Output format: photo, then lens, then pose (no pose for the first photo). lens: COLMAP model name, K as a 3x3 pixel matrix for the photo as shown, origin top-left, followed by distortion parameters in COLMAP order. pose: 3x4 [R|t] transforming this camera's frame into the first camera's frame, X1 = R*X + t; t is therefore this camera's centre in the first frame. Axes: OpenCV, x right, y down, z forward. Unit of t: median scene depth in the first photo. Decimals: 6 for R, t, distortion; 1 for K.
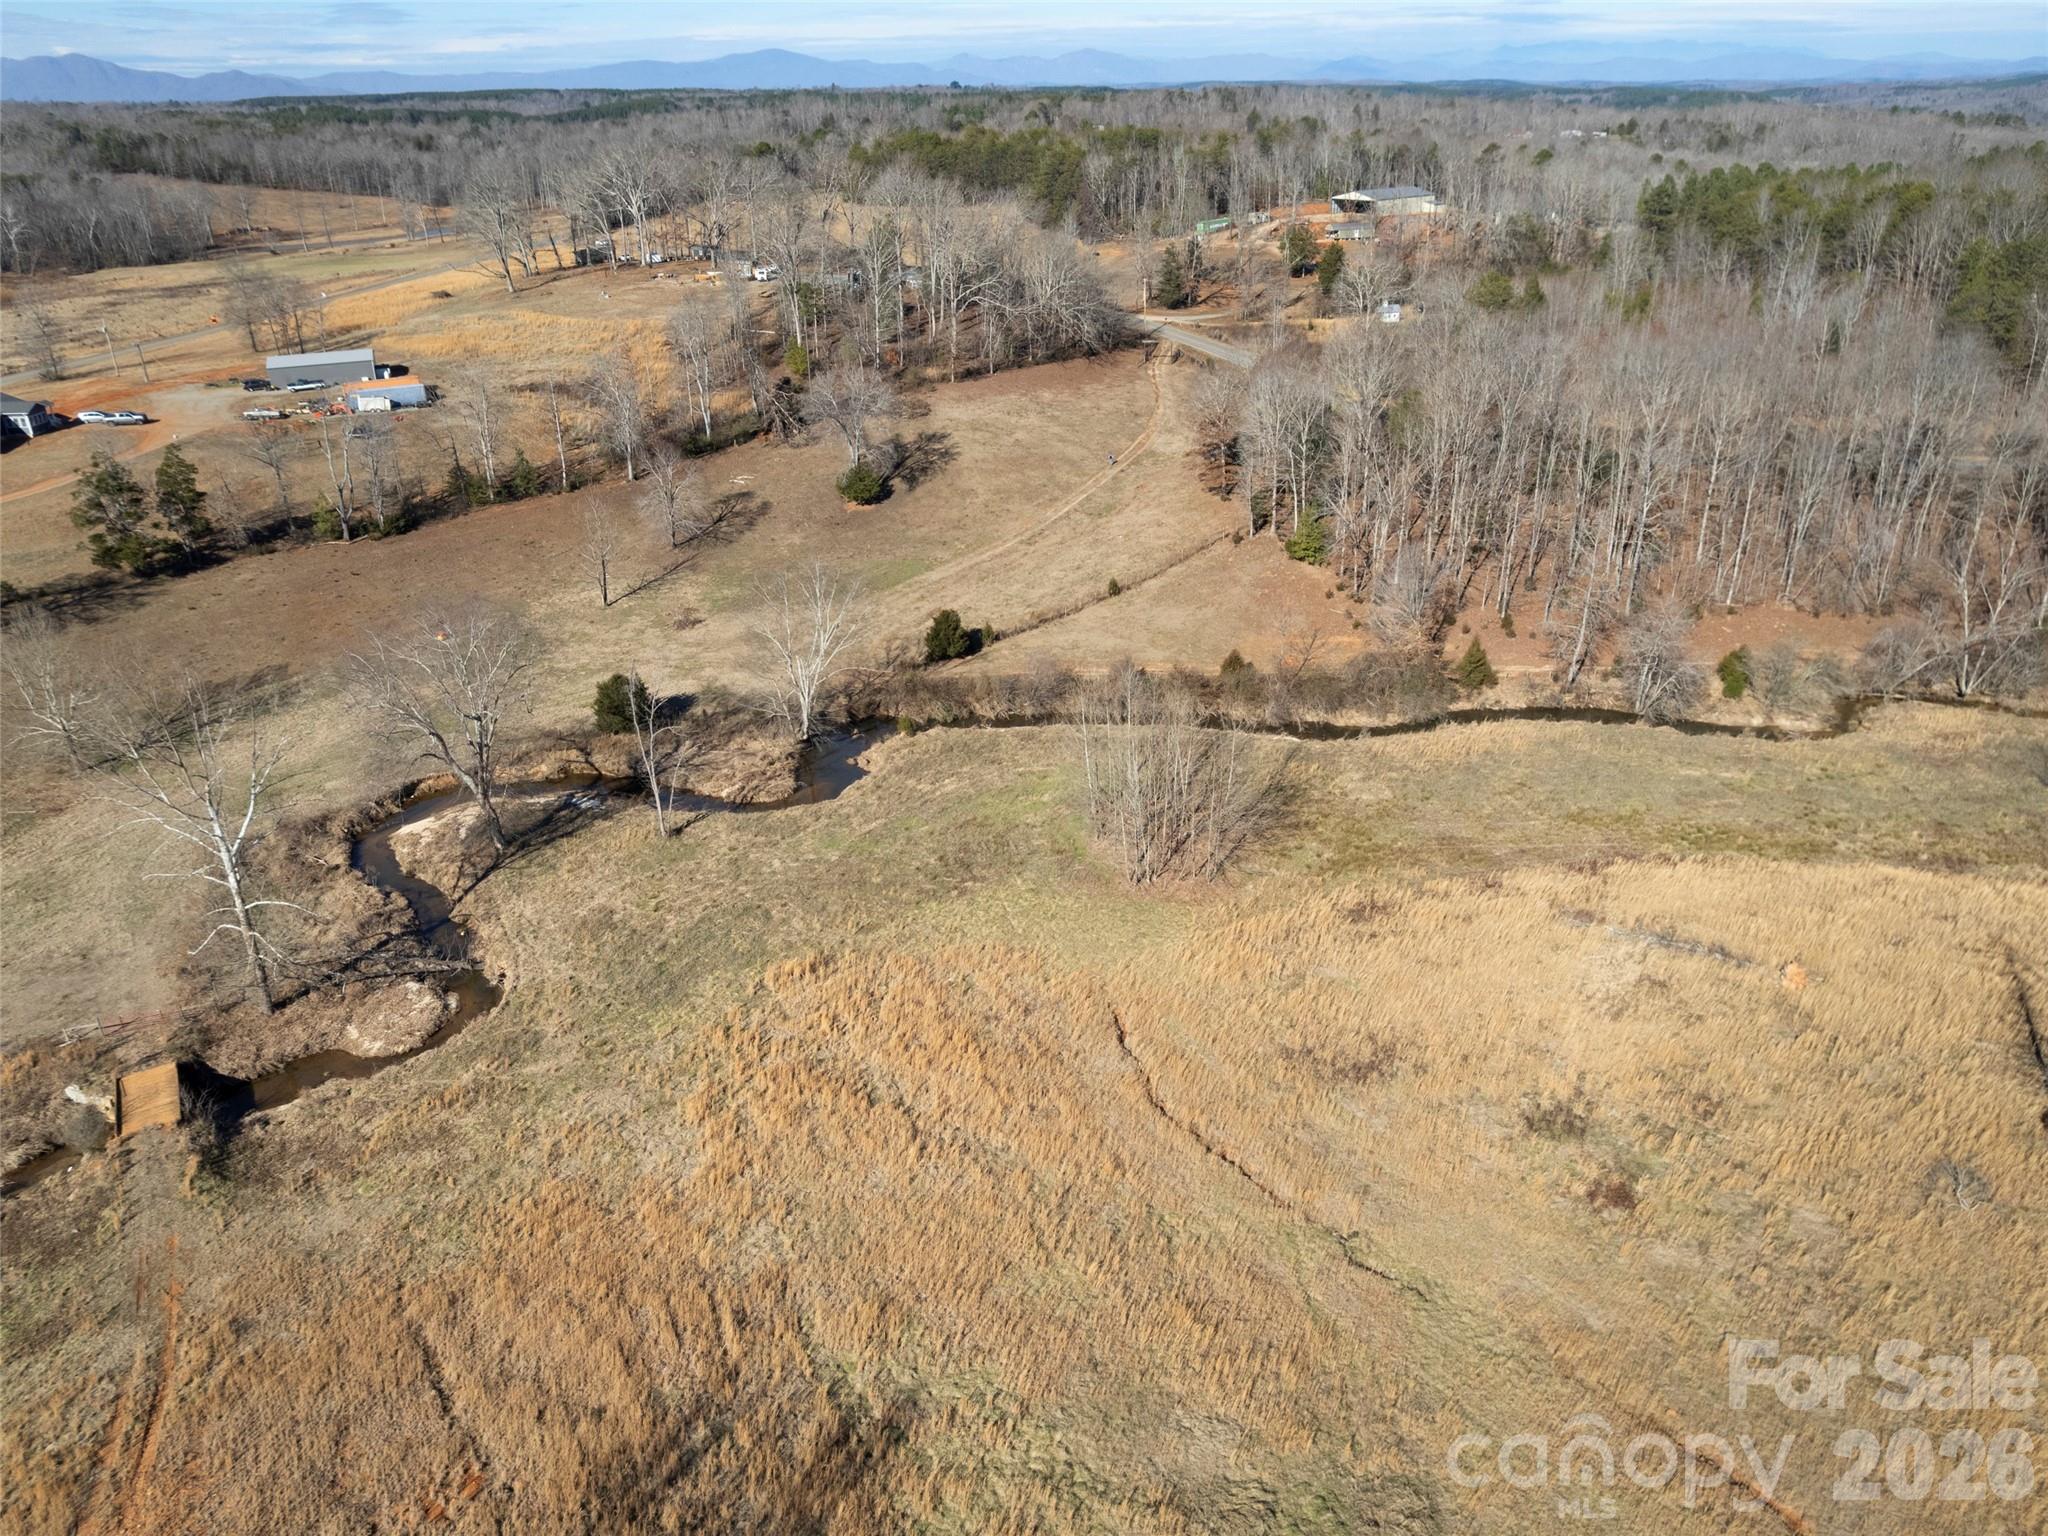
lens RADIAL K [[1469.0, 0, 1026.5], [0, 1469.0, 773.3], [0, 0, 1]] dist [-0.001587, 0.015662]
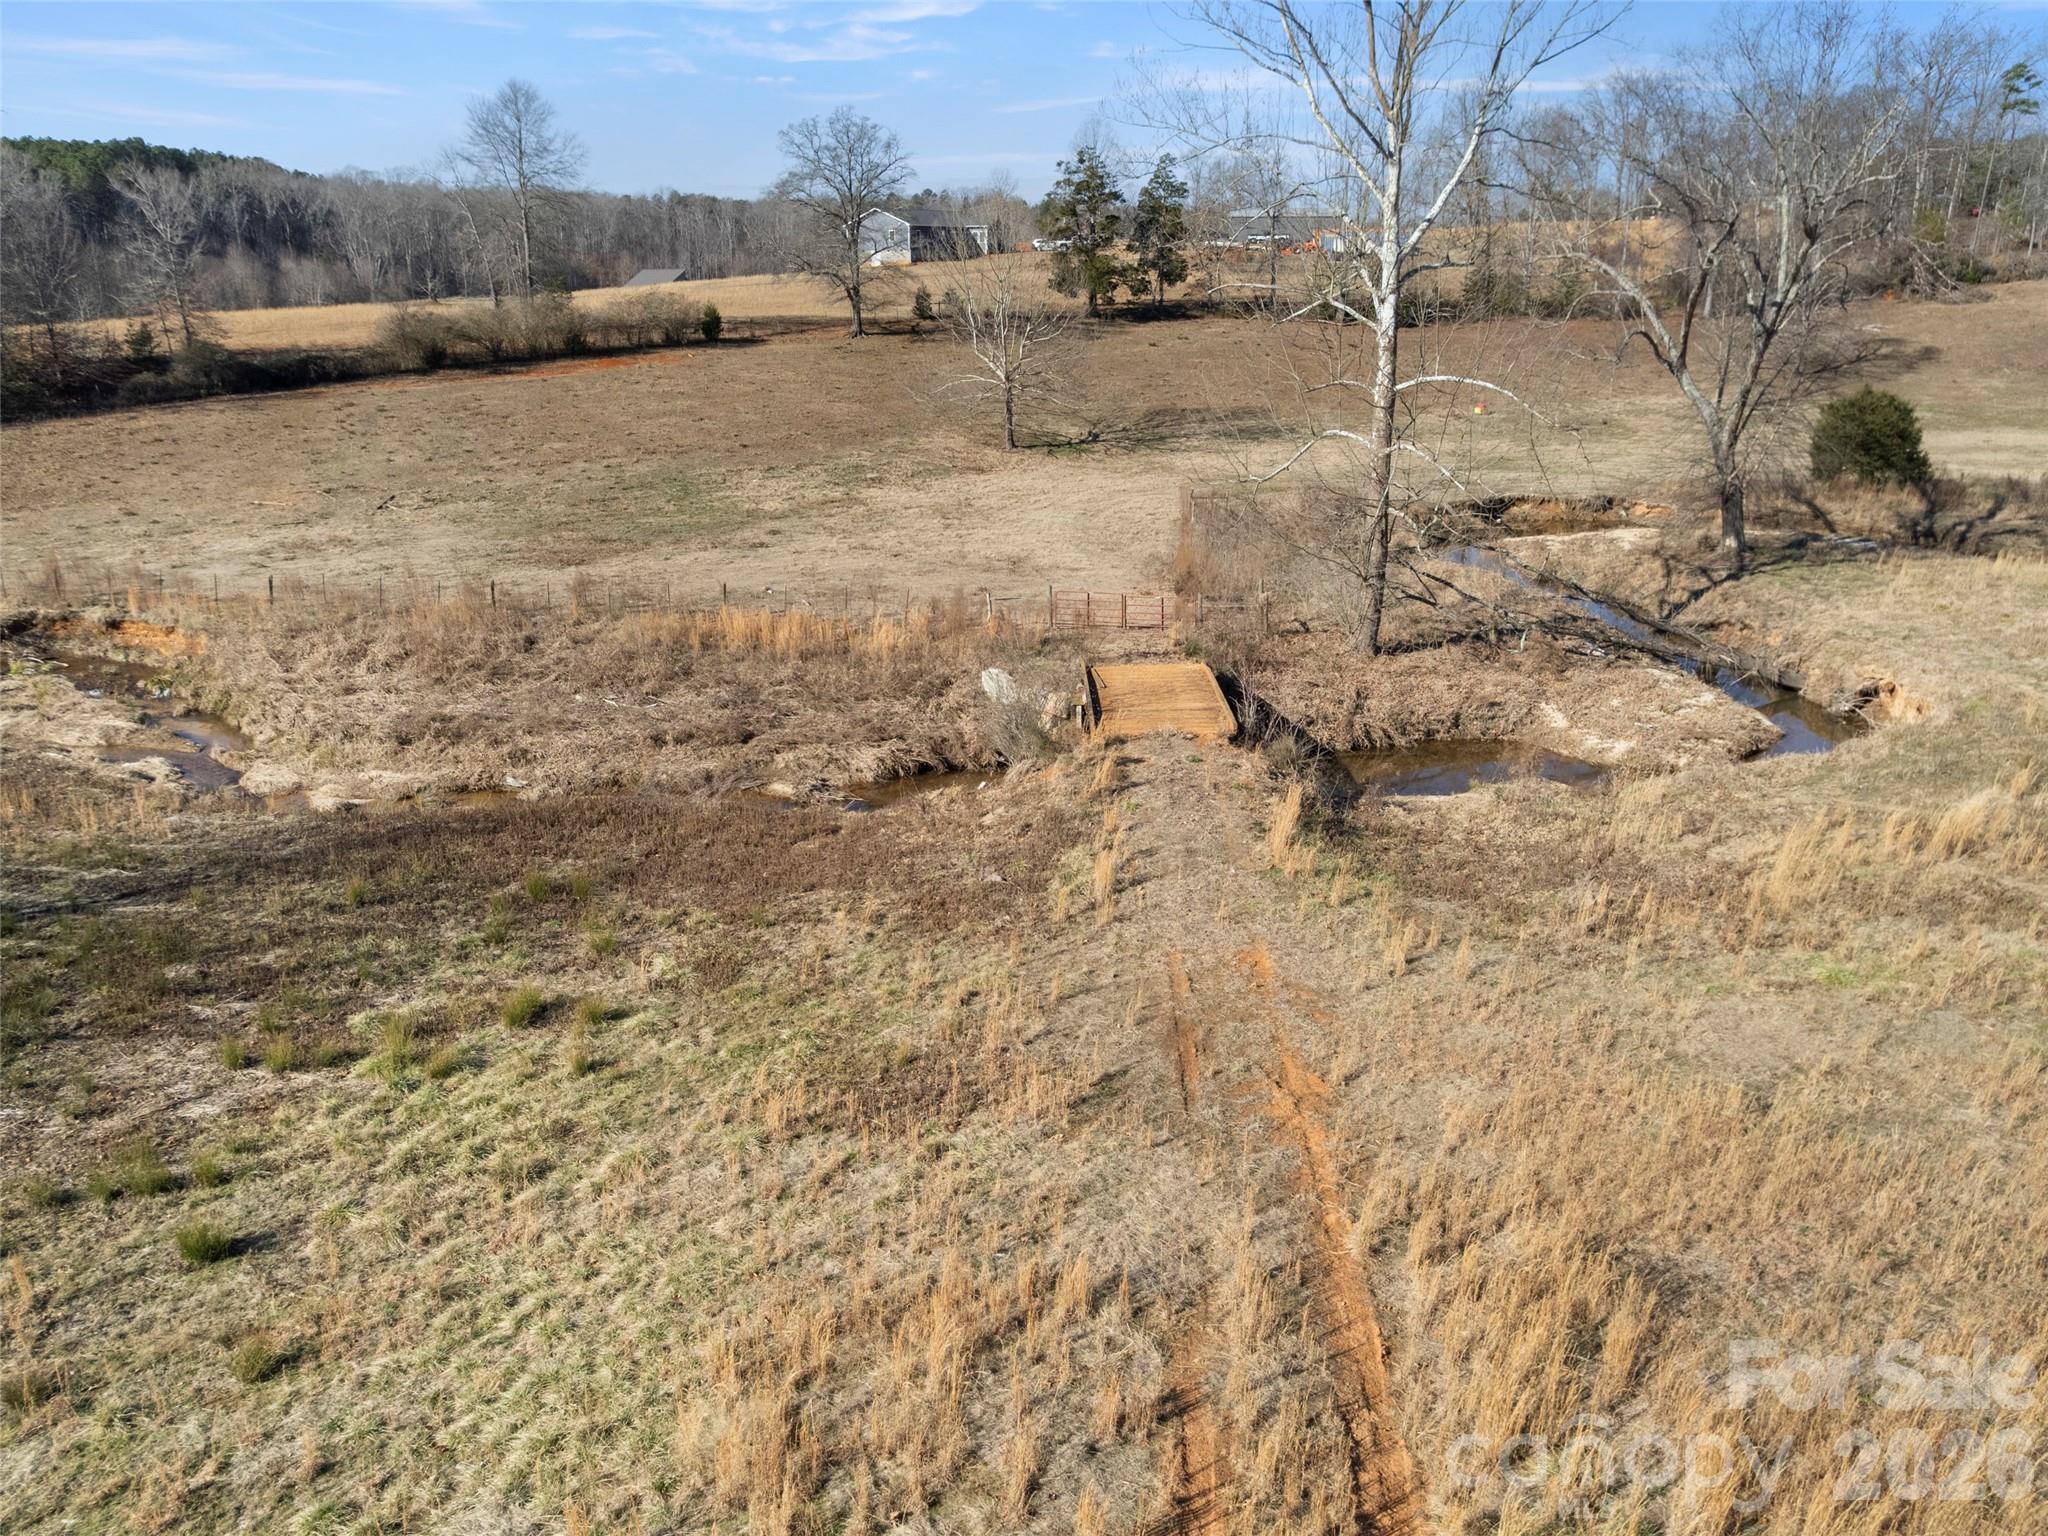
lens RADIAL K [[1469.0, 0, 1029.4], [0, 1469.0, 765.4], [0, 0, 1]] dist [-0.001587, 0.015662]
pose [[0.871662, 0.165758, -0.461227, -0.473096], [-0.218334, 0.973862, -0.062633, 0.300996], [0.438789, 0.155297, 0.885069, 0.675931]]
